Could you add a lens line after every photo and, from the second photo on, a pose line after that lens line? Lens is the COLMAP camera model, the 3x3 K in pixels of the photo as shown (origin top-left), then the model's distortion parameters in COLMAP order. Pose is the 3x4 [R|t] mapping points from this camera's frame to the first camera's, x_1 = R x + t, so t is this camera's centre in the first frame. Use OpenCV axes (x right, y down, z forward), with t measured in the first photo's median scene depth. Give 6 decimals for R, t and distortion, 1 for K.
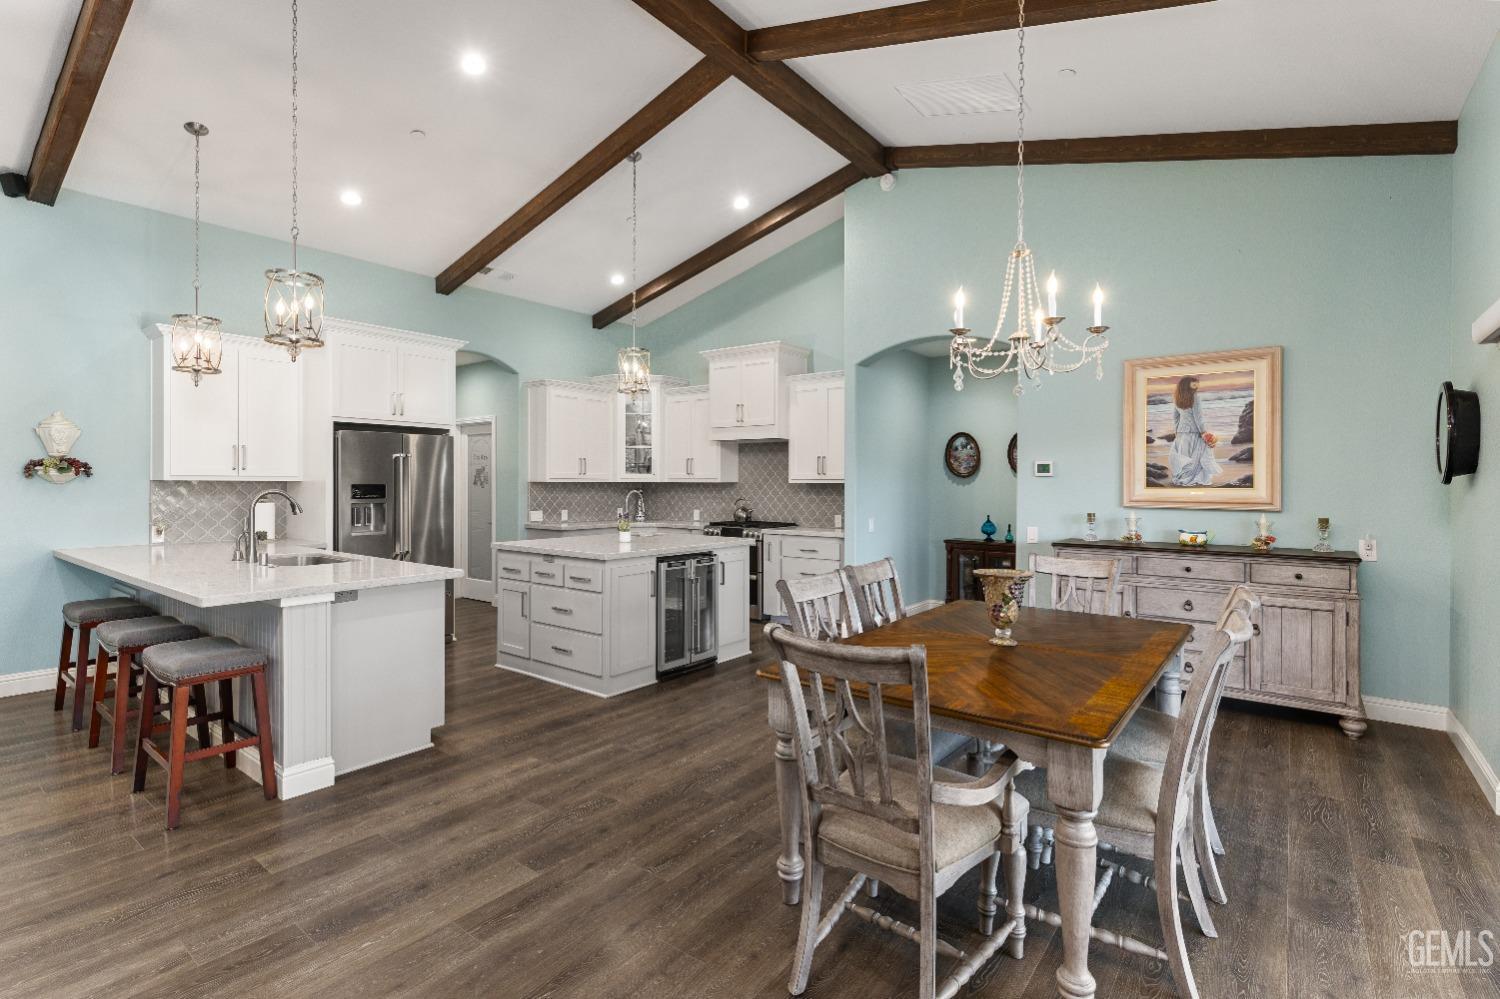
lens RADIAL K [[691.5, 0, 763.3], [0, 691.5, 485.0], [0, 0, 1]] dist [0.001017, 0.000401]
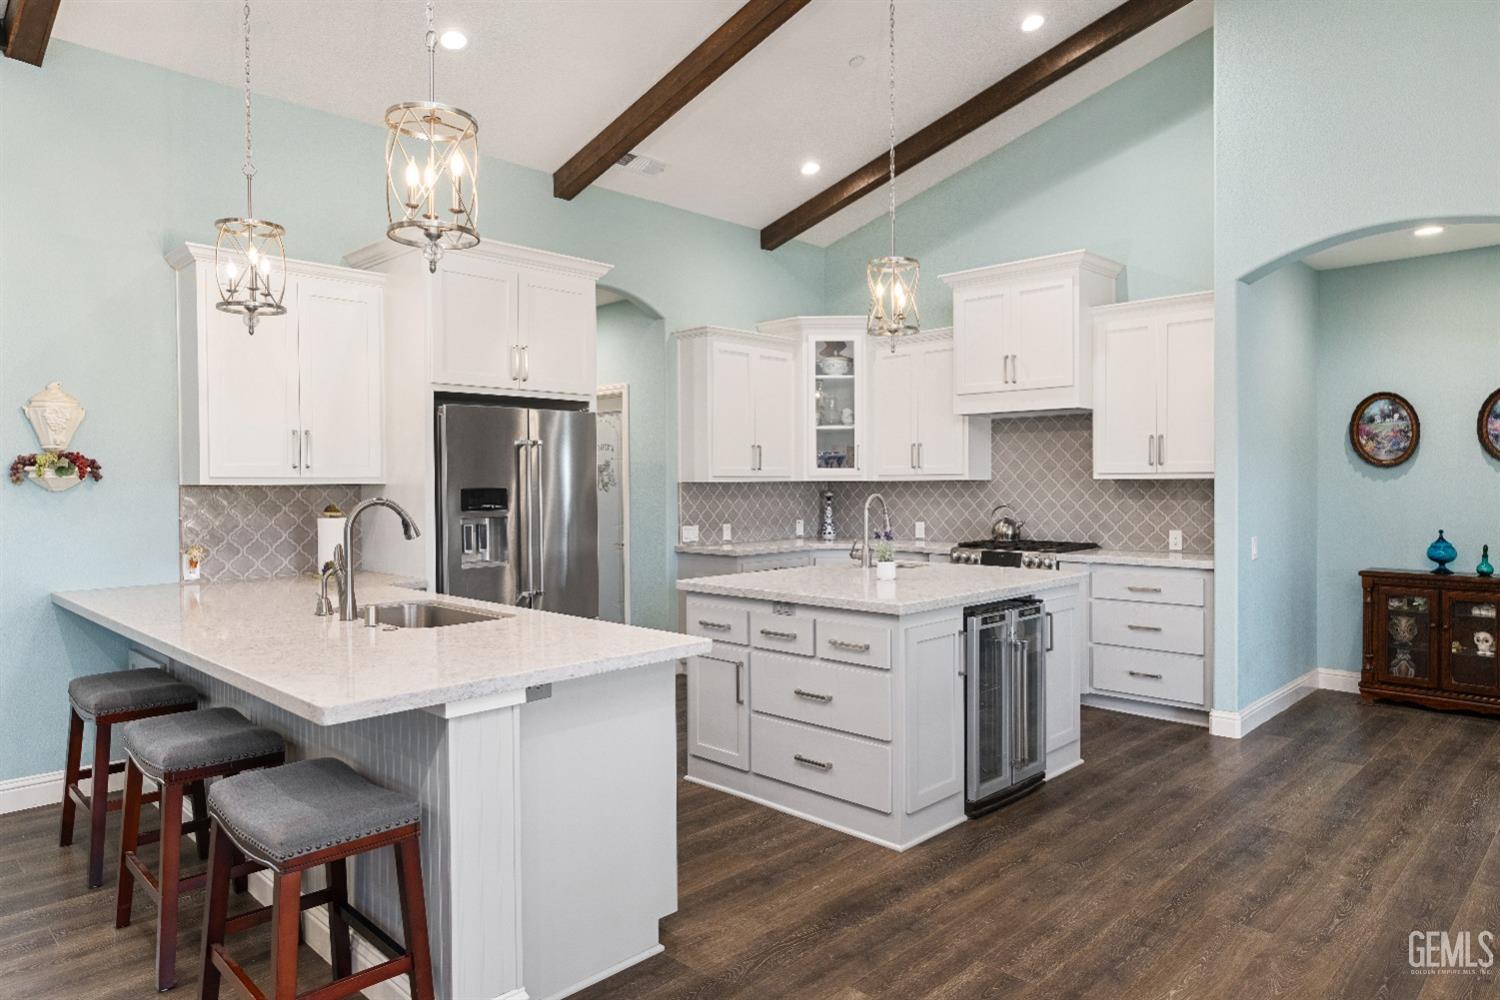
lens RADIAL K [[930.3, 0, 766.7], [0, 930.3, 497.7], [0, 0, 1]] dist [0.002417, 0.001152]
pose [[0.991306, -0.008394, -0.131312, -0.215674], [0.010228, 0.999859, 0.013302, -0.001264], [0.131182, -0.014530, 0.991252, 0.195094]]
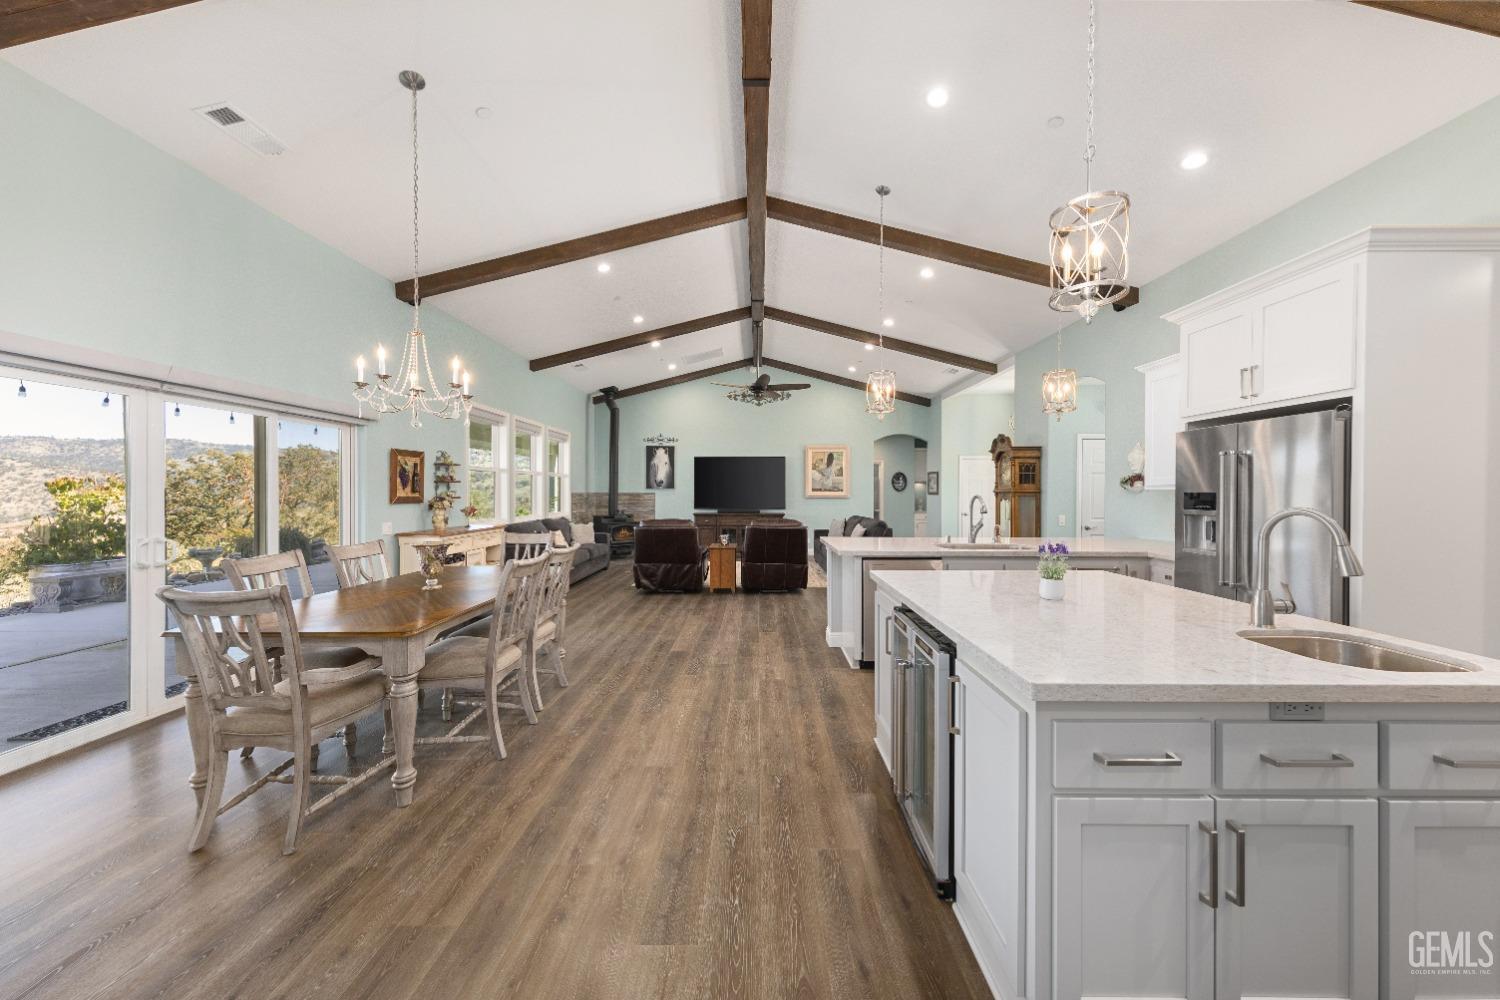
lens RADIAL K [[503.5, 0, 760.6], [0, 503.5, 495.4], [0, 0, 1]] dist [0.000576, -0.000011]
pose [[-0.808401, -0.002700, -0.588626, 0.231208], [-0.006454, 0.999970, 0.004277, 0.004489], [0.588597, 0.007257, -0.808394, 1.301729]]
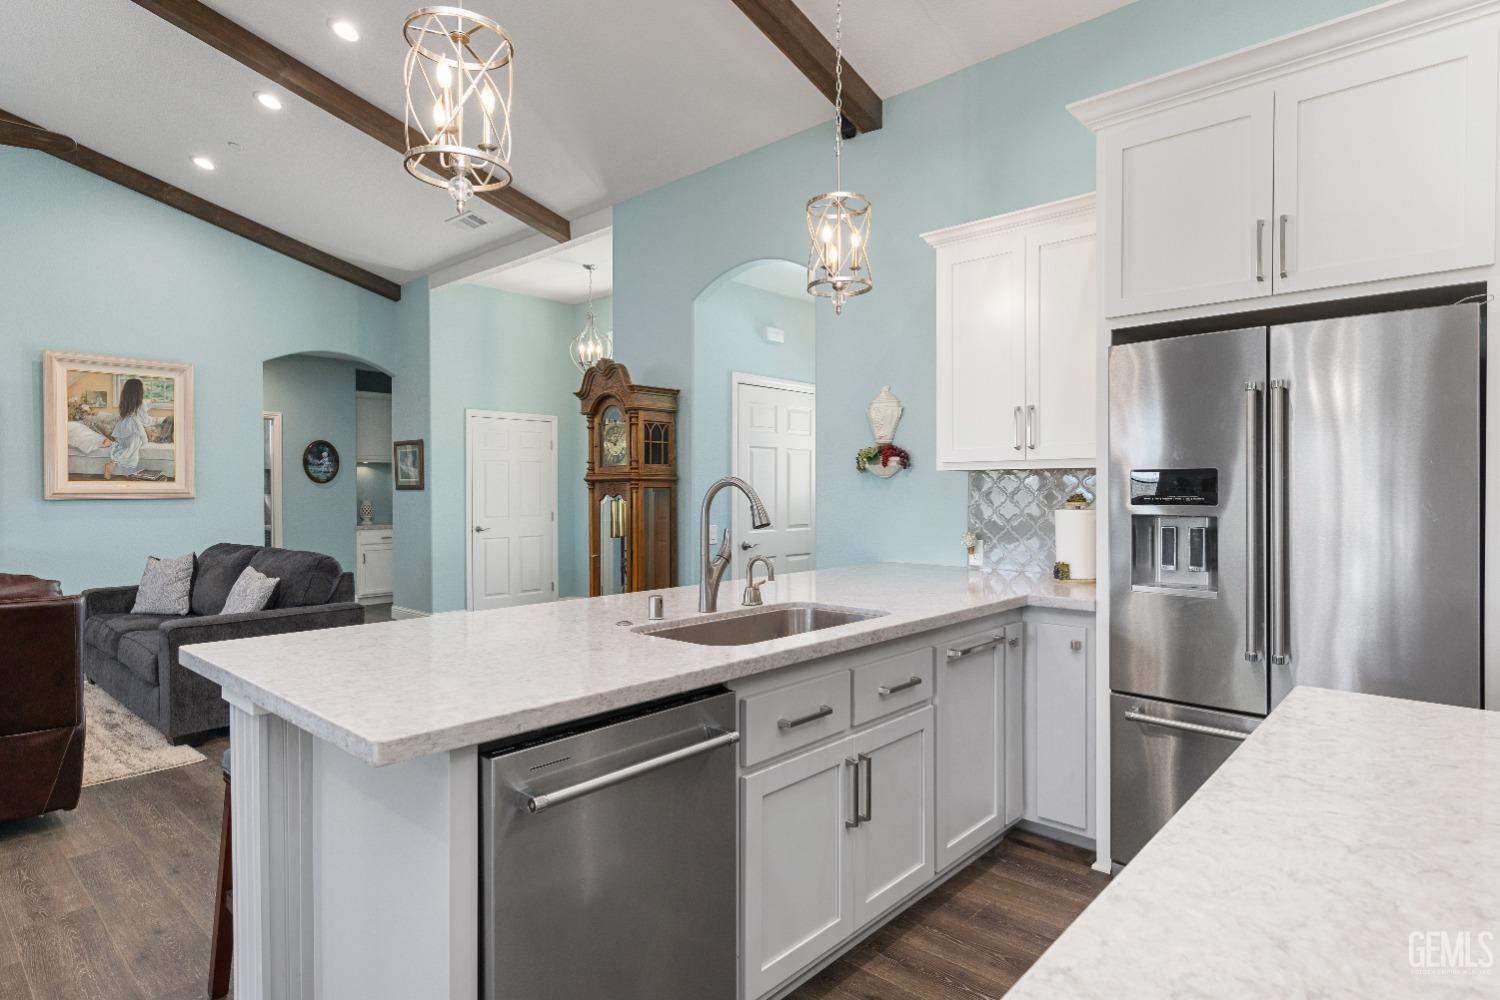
lens RADIAL K [[795.7, 0, 746.5], [0, 795.7, 494.9], [0, 0, 1]] dist [0.005053, -0.000362]
pose [[-0.112000, -0.000524, -0.993708, -0.099975], [0.000756, 1.000000, -0.000612, 0.016451], [0.993708, -0.000820, -0.111999, 0.878895]]
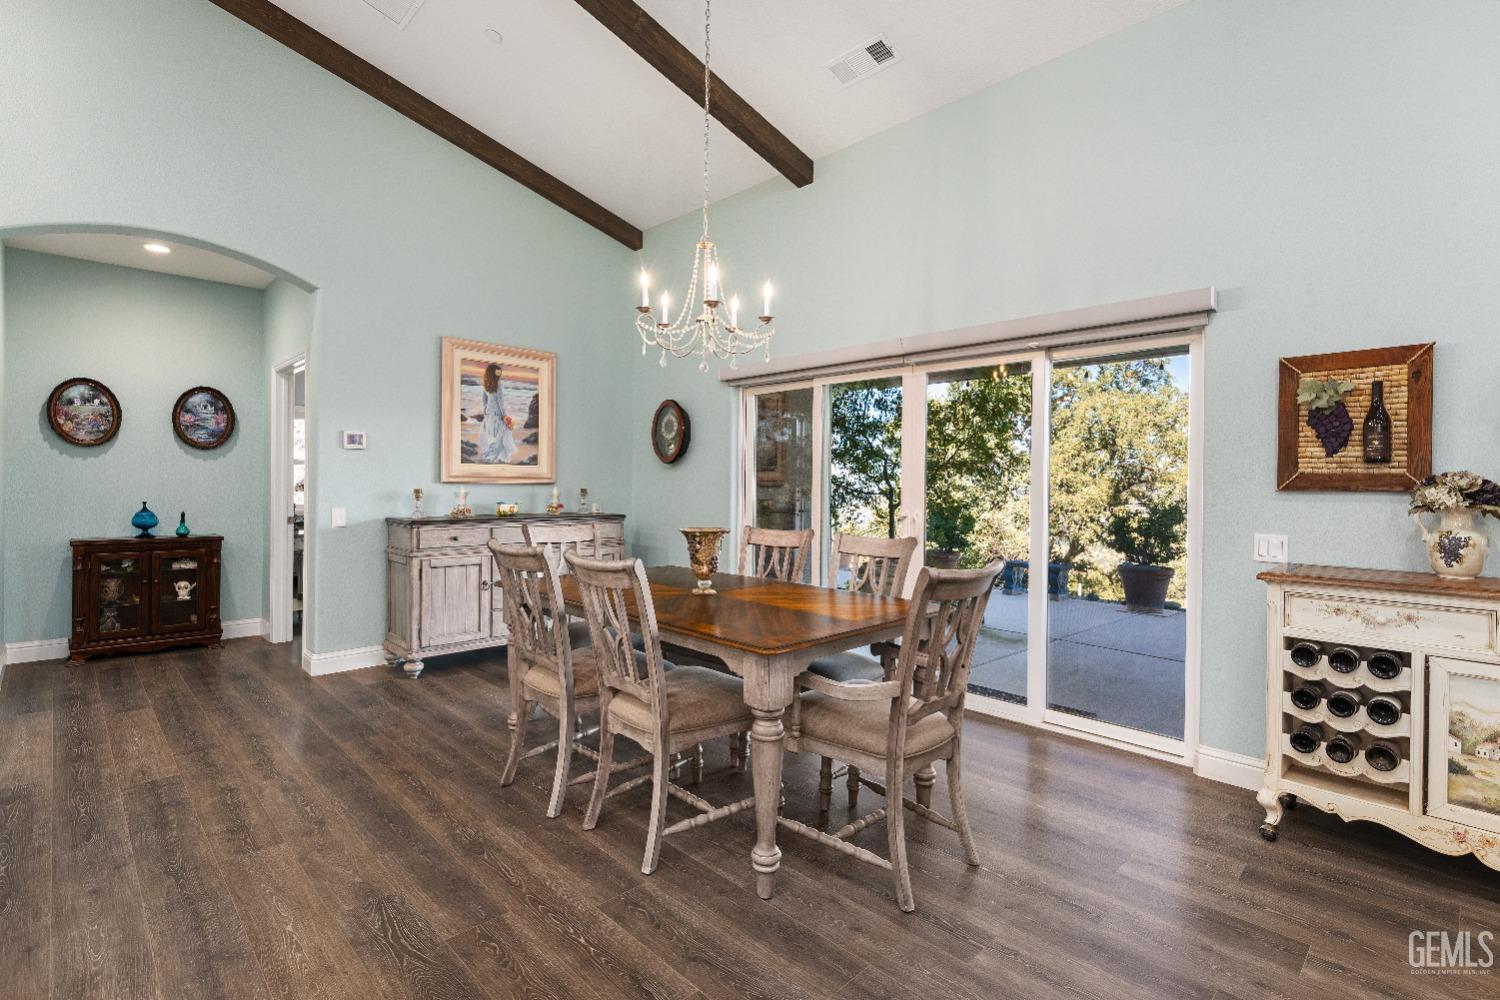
lens RADIAL K [[691.5, 0, 744.7], [0, 691.5, 487.3], [0, 0, 1]] dist [0.001017, 0.000401]
pose [[0.165310, -0.010334, 0.986187, -0.407691], [-0.007424, 0.999904, 0.011722, 0.024337], [-0.986214, -0.009259, 0.165218, 0.414737]]
